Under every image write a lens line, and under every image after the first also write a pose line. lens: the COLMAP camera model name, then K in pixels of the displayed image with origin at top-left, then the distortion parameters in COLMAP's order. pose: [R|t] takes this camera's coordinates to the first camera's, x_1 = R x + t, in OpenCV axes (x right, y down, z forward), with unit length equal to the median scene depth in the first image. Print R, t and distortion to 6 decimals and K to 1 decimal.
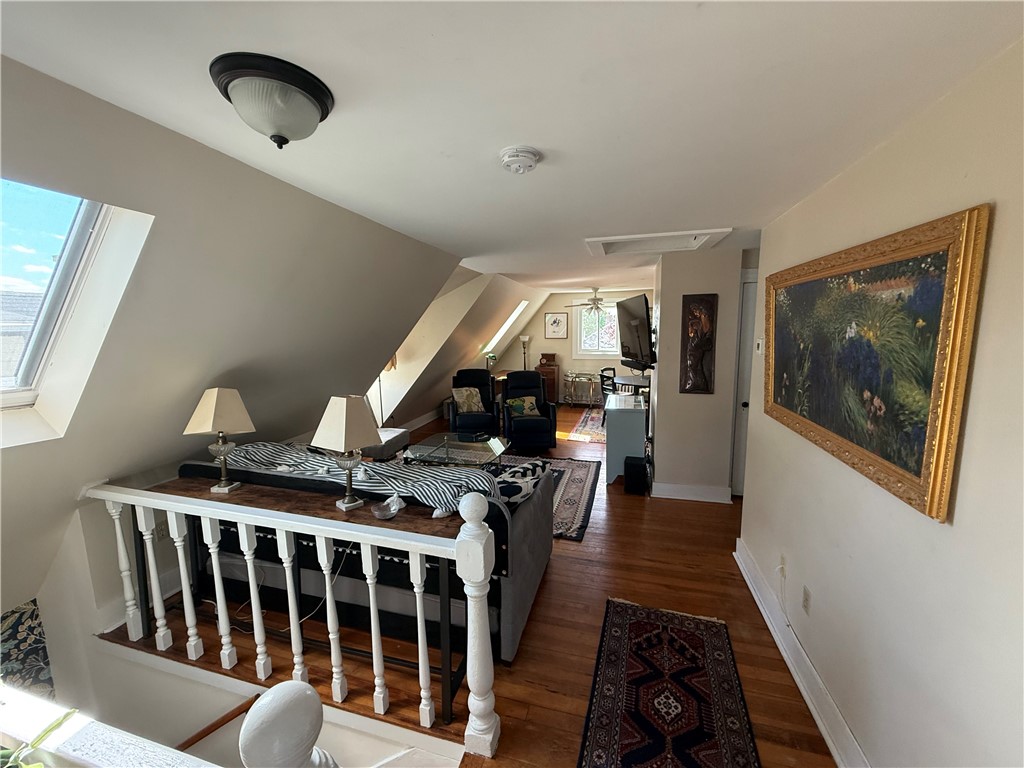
lens RADIAL K [[408.8, 0, 510.4], [0, 408.8, 384.9], [0, 0, 1]] dist [0.000402, 0.000038]
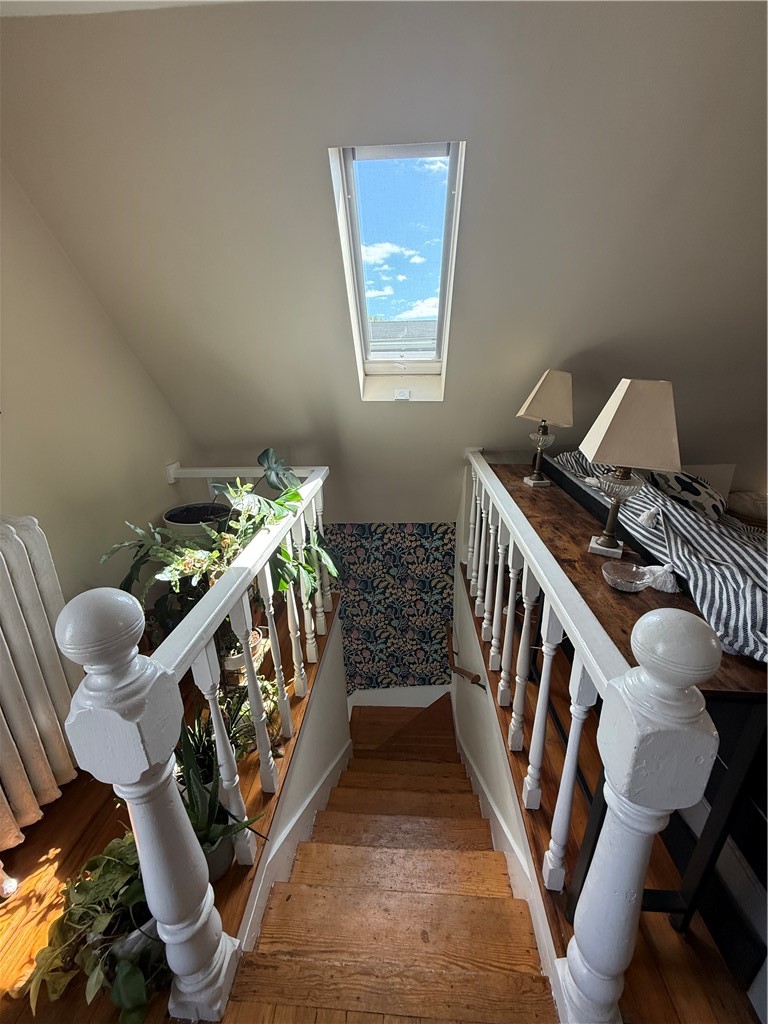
lens RADIAL K [[408.8, 0, 384.6], [0, 408.8, 509.3], [0, 0, 1]] dist [0.000402, 0.000038]
pose [[0.217437, 0.331987, -0.917881, 0.127031], [-0.117023, 0.942464, 0.313157, 0.059378], [0.969034, 0.039321, 0.243777, 0.459117]]
